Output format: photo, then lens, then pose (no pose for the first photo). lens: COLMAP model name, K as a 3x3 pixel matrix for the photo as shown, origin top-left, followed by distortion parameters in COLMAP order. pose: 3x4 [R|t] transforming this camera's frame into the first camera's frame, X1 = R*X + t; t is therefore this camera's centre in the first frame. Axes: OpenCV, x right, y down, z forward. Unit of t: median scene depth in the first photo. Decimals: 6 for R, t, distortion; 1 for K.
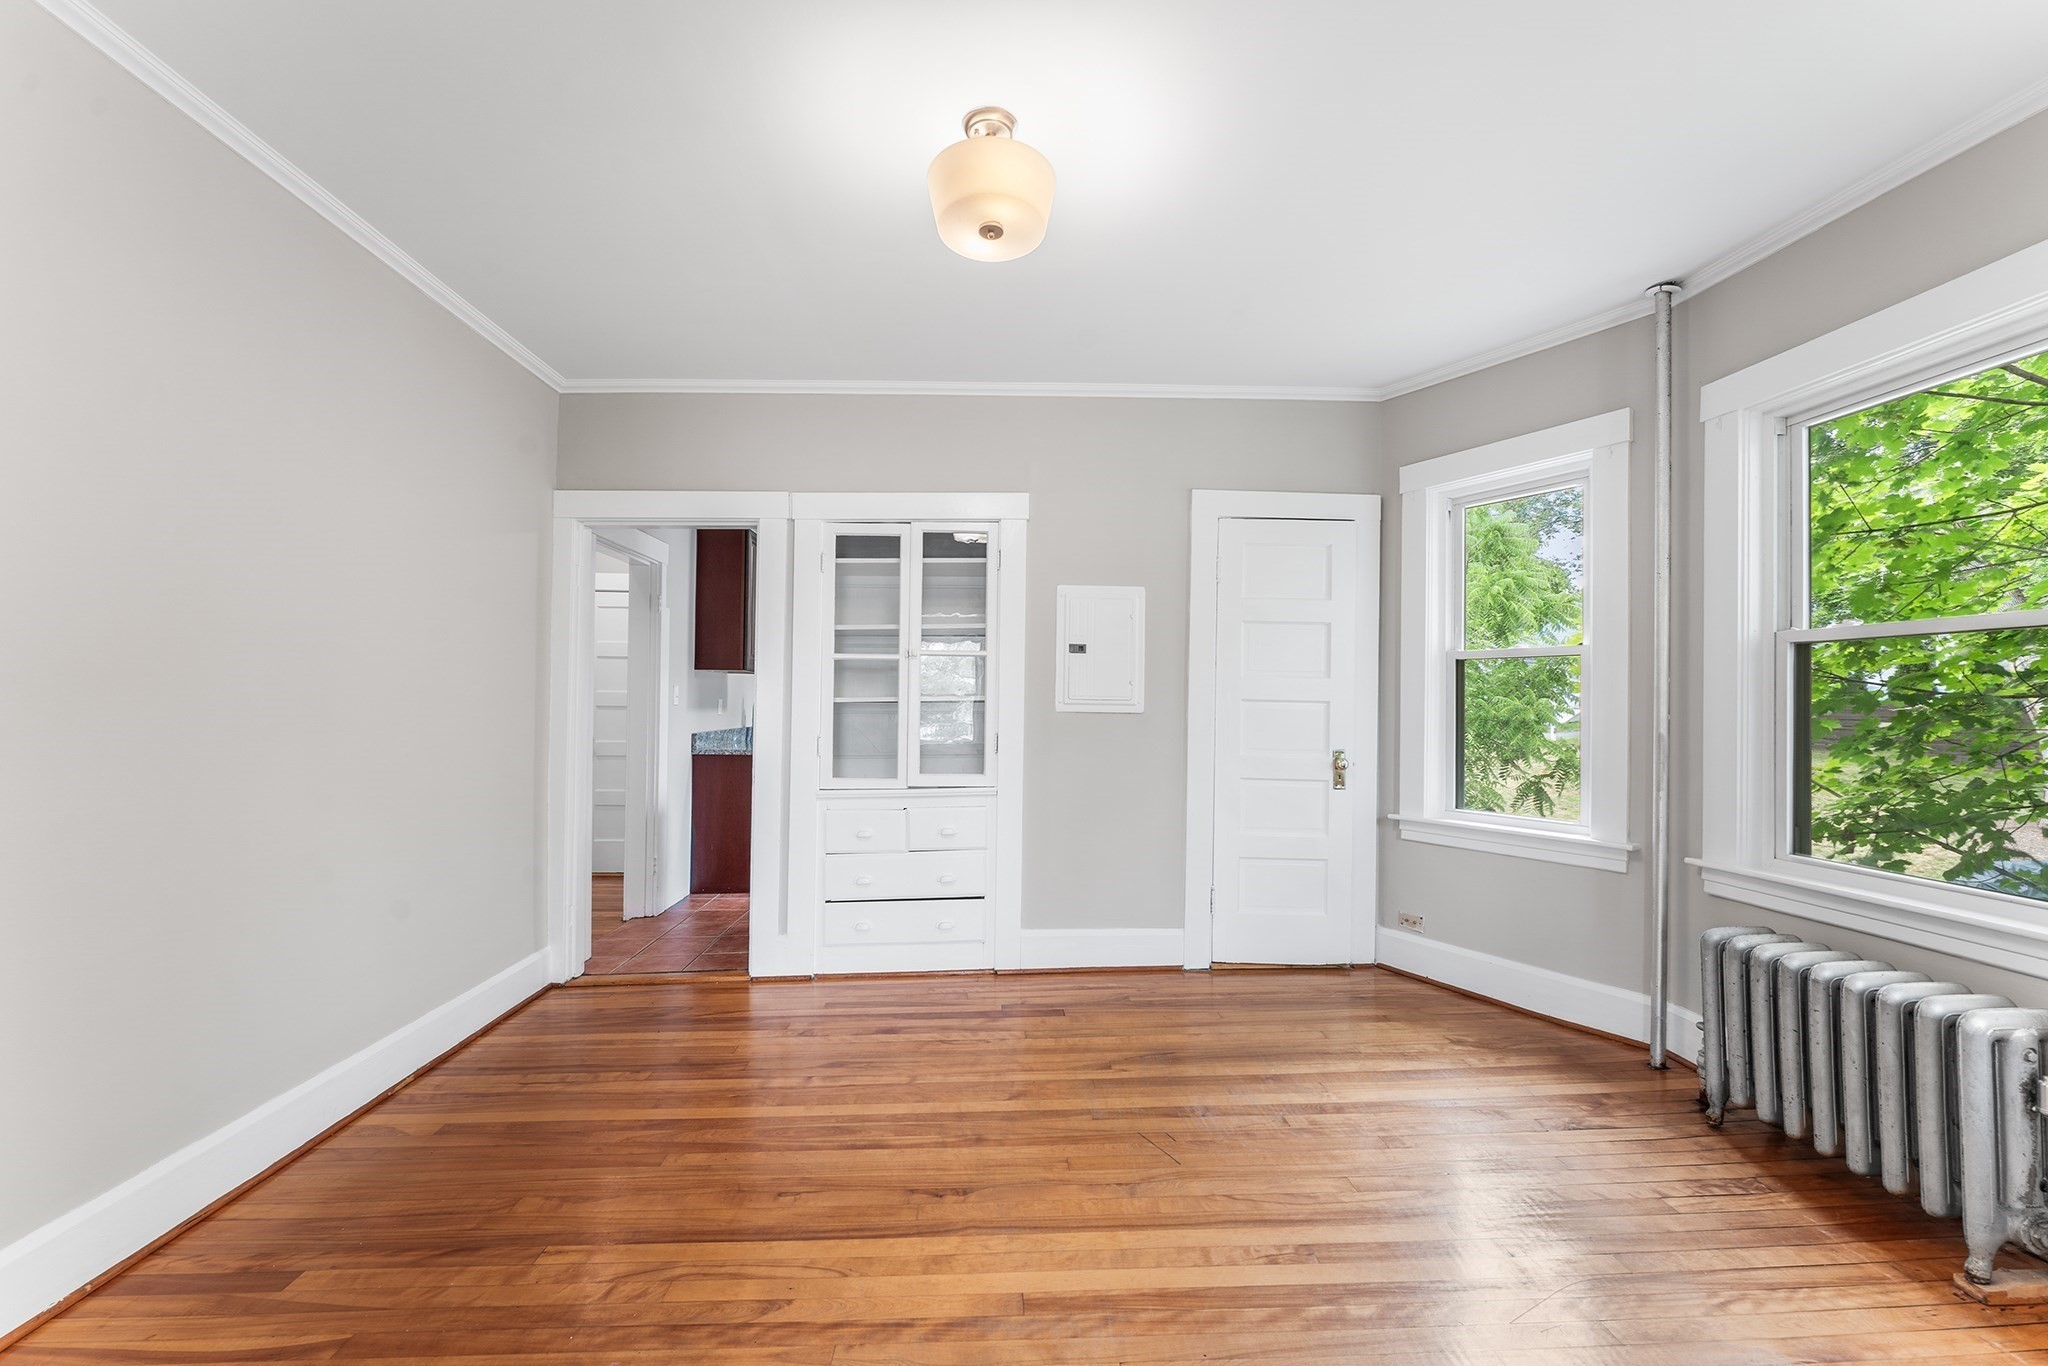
lens RADIAL K [[845.5, 0, 1028.2], [0, 845.5, 686.7], [0, 0, 1]] dist [-0.003216, -0.000378]
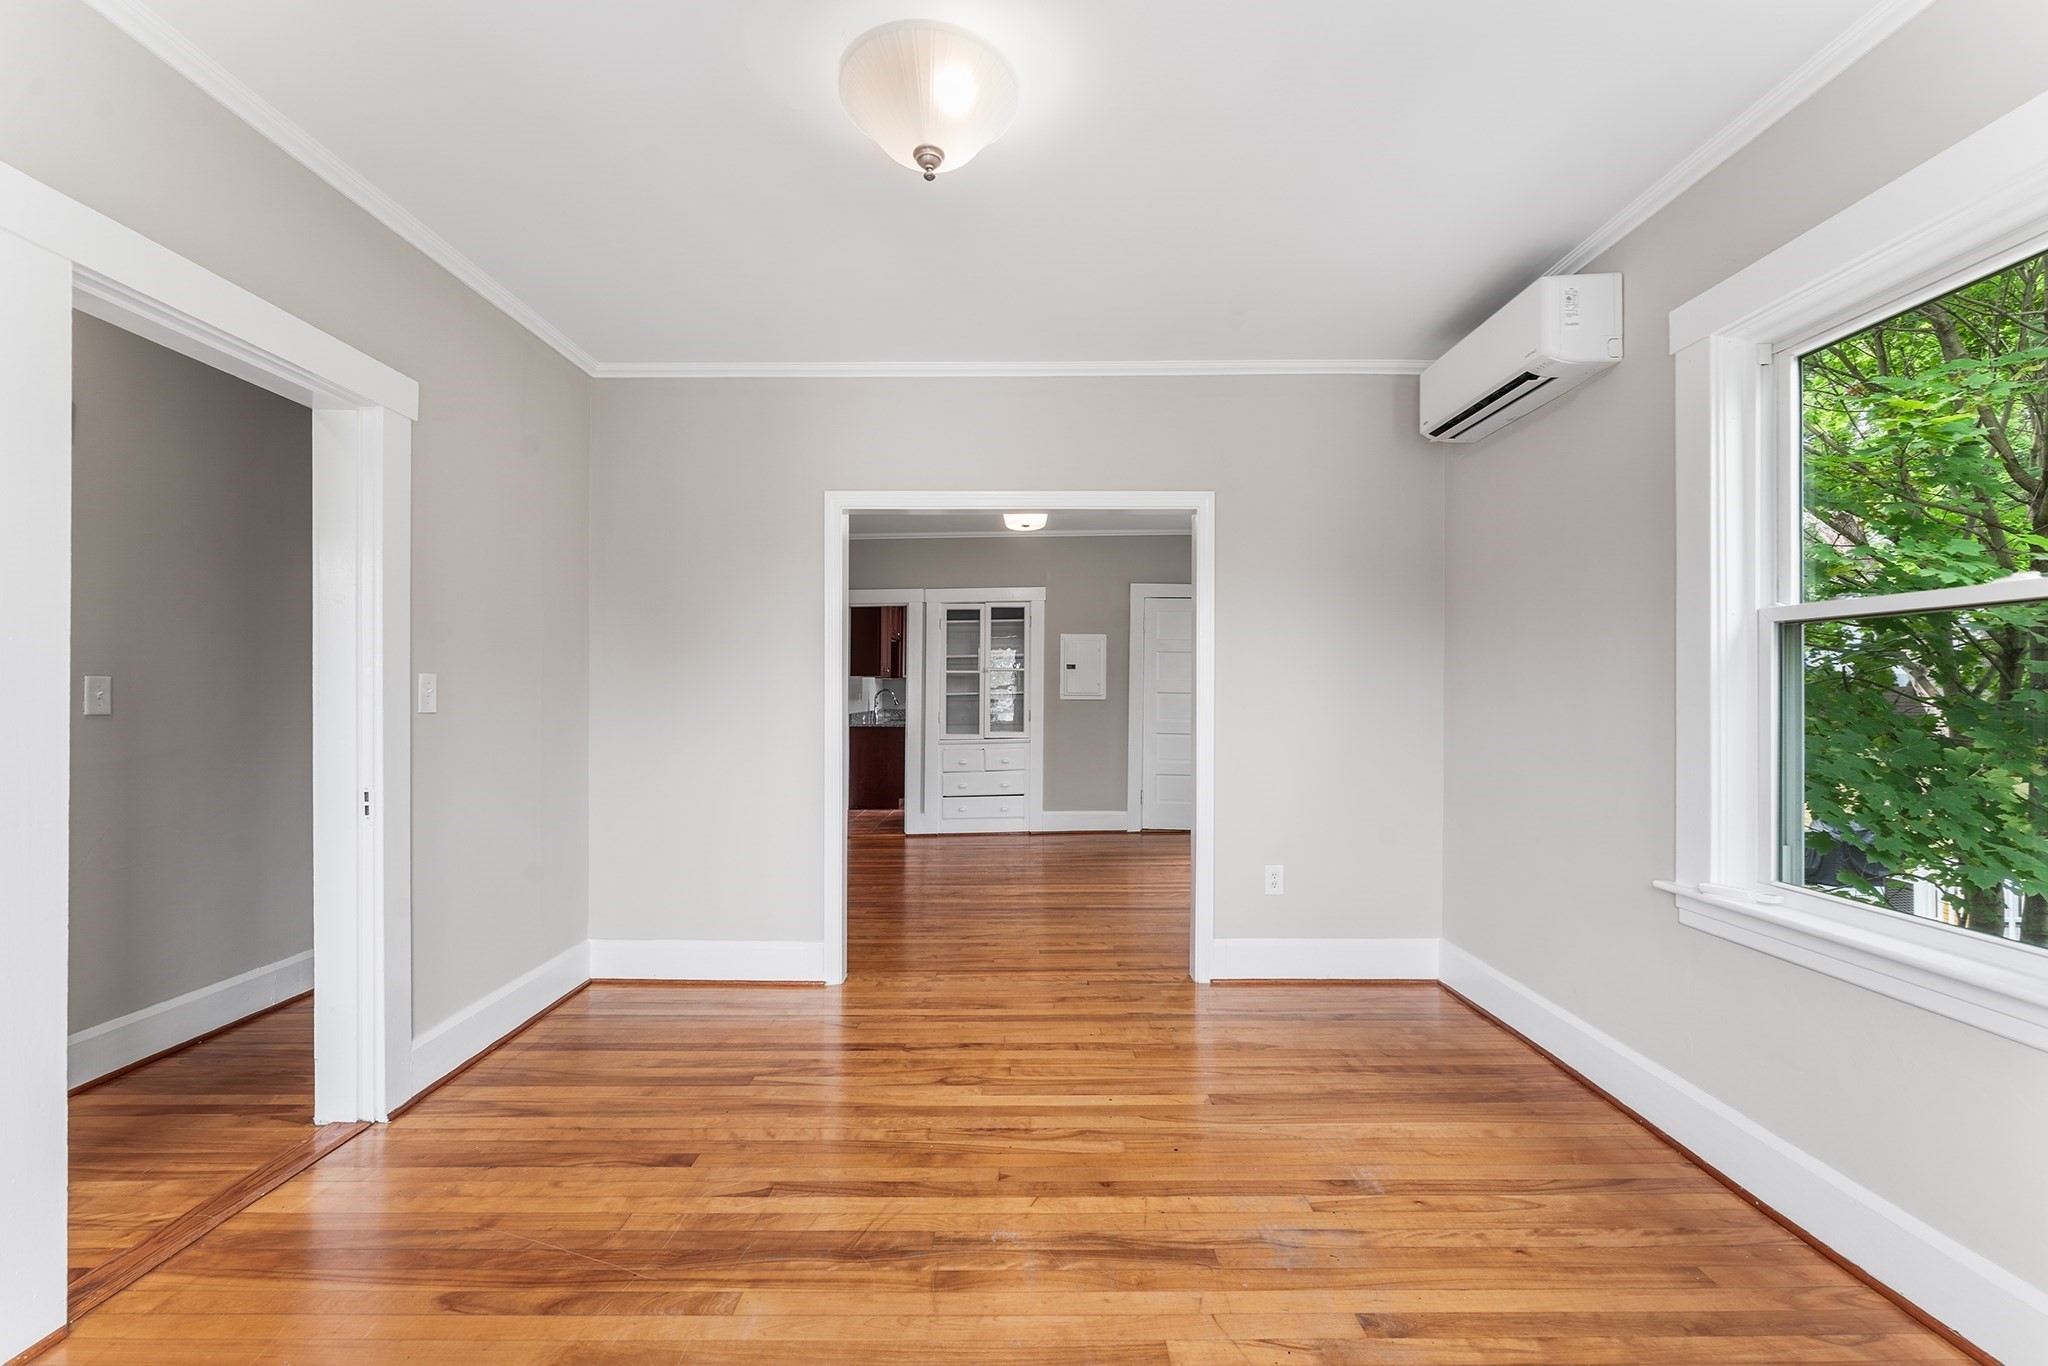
lens RADIAL K [[845.5, 0, 1020.3], [0, 845.5, 682.0], [0, 0, 1]] dist [-0.003216, -0.000378]
pose [[0.998369, -0.005102, -0.056868, 0.051942], [0.005399, 0.999973, 0.005078, -0.020599], [0.056841, -0.005376, 0.998369, -0.942966]]
